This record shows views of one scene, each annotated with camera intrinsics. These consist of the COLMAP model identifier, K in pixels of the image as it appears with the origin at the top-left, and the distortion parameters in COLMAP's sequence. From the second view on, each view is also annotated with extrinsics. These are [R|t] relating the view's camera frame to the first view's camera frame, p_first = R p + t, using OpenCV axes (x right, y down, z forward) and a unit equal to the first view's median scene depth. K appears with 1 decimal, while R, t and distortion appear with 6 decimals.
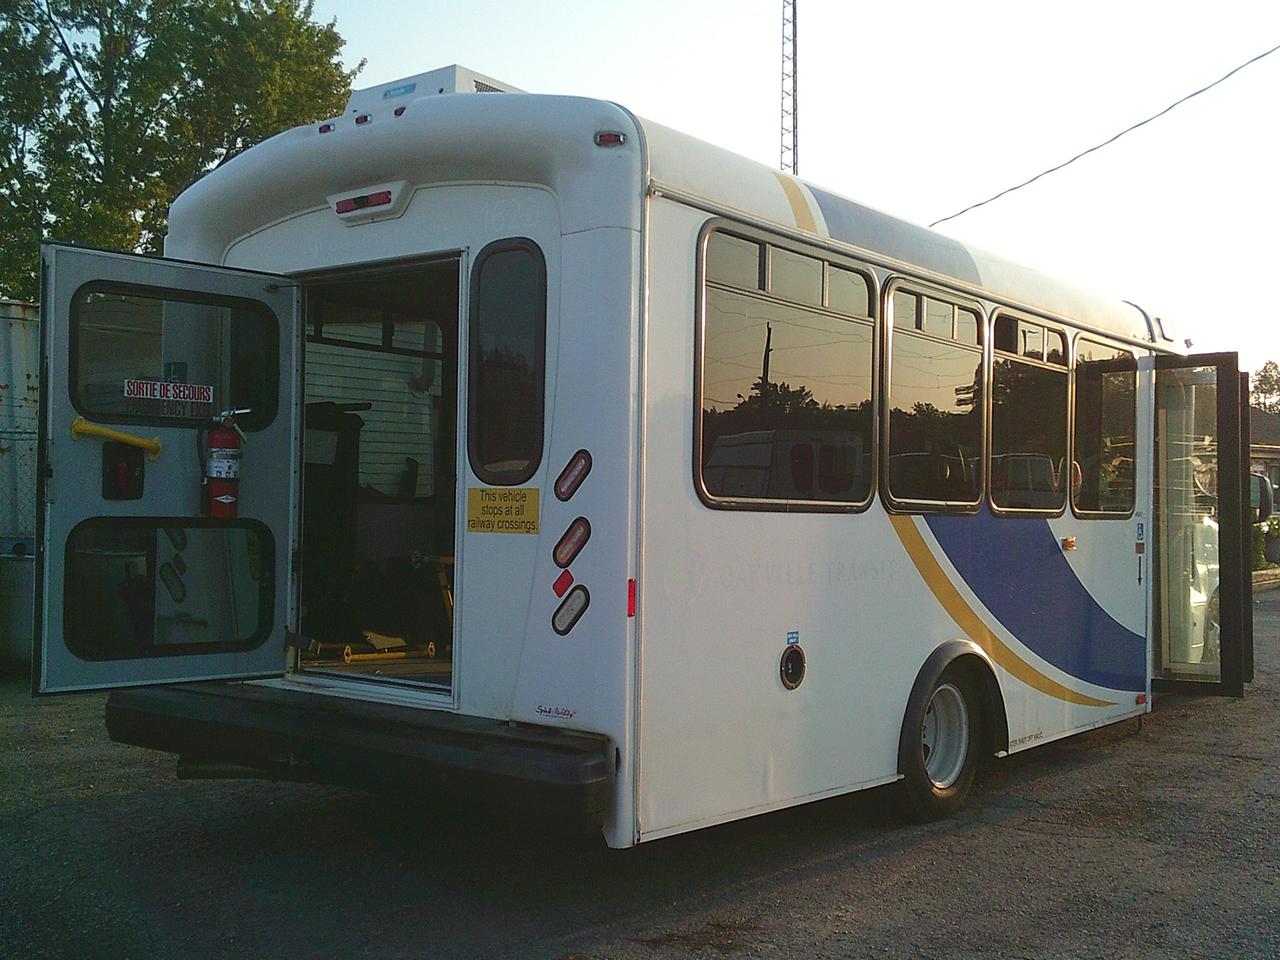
lens RADIAL K [[1333.3, 0, 679.2], [0, 1333.3, 483.4], [0, 0, 1]] dist [0.118463, -0.176876]
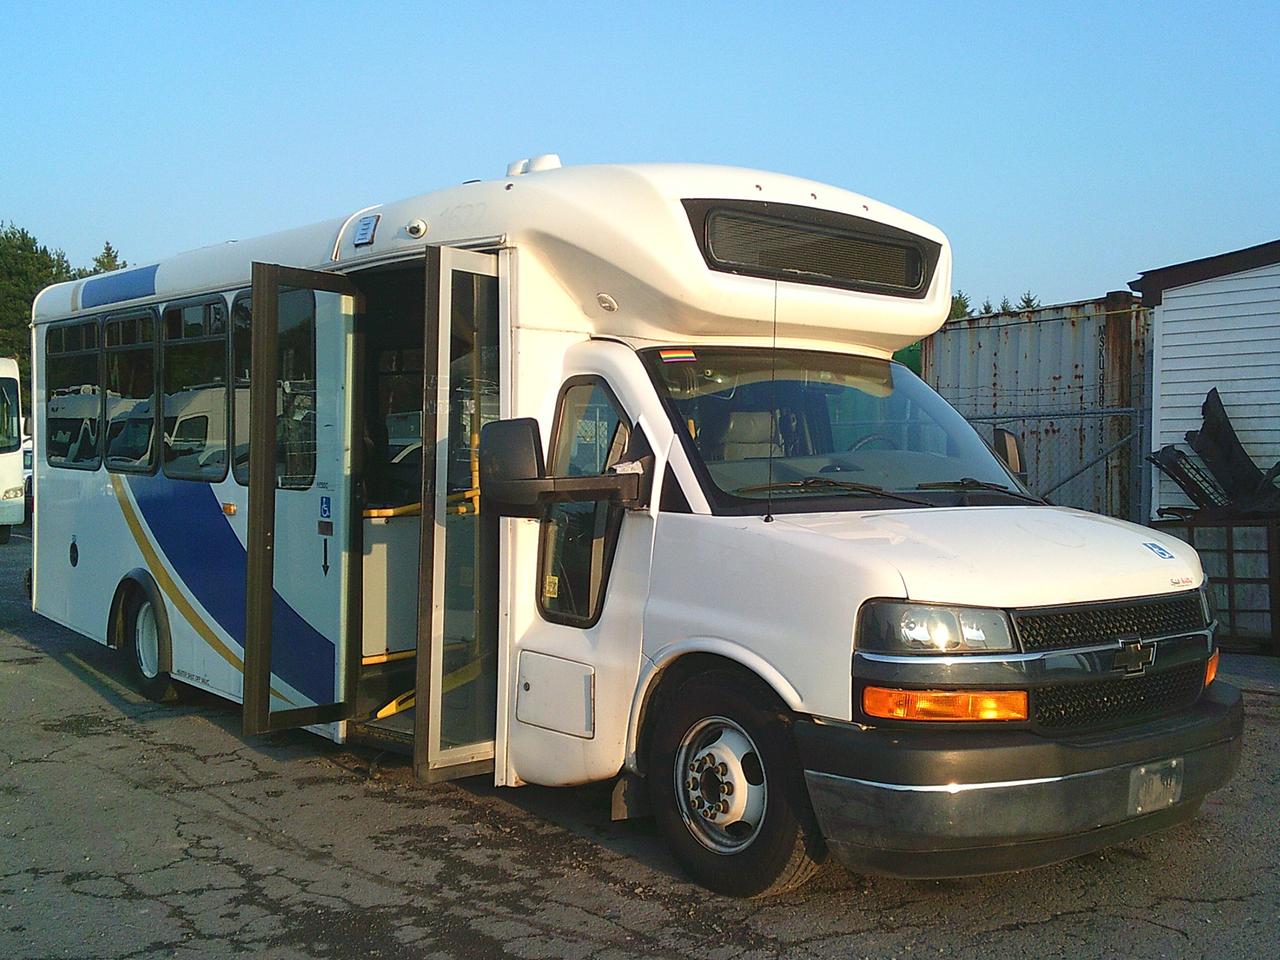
lens RADIAL K [[1333.3, 0, 679.2], [0, 1333.3, 483.4], [0, 0, 1]] dist [0.118463, -0.176876]
pose [[-0.212488, 0.010257, -0.977110, 1.262024], [-0.001599, 0.999940, 0.010845, 0.015373], [0.977162, 0.003867, -0.212459, 1.620702]]
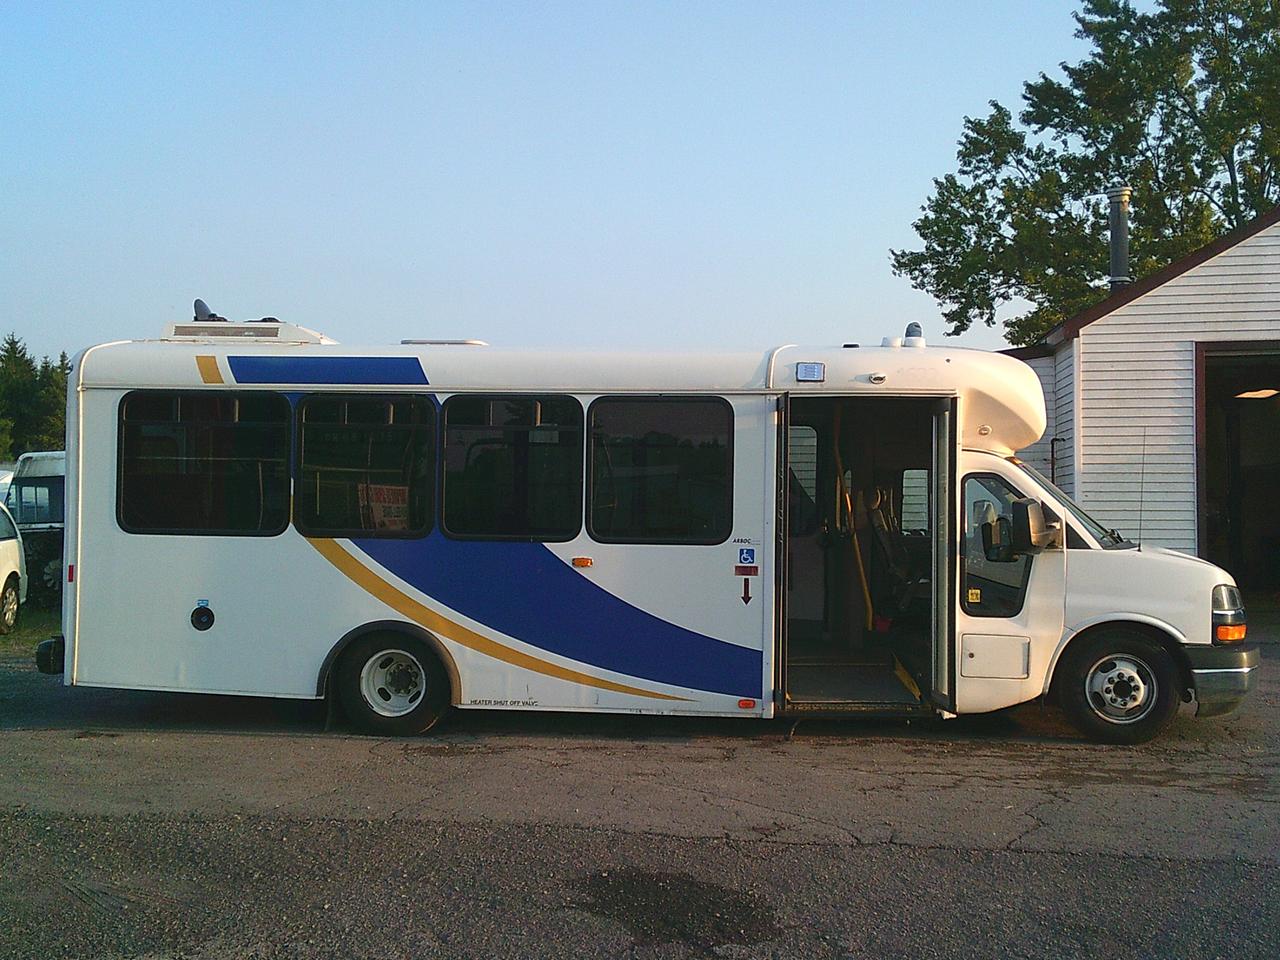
lens RADIAL K [[1333.3, 0, 679.2], [0, 1333.3, 483.4], [0, 0, 1]] dist [0.118463, -0.176876]
pose [[0.518482, -0.025291, -0.854715, 1.507546], [0.010636, 0.999676, -0.023129, -0.000099], [0.855023, 0.002901, 0.518583, 0.436667]]
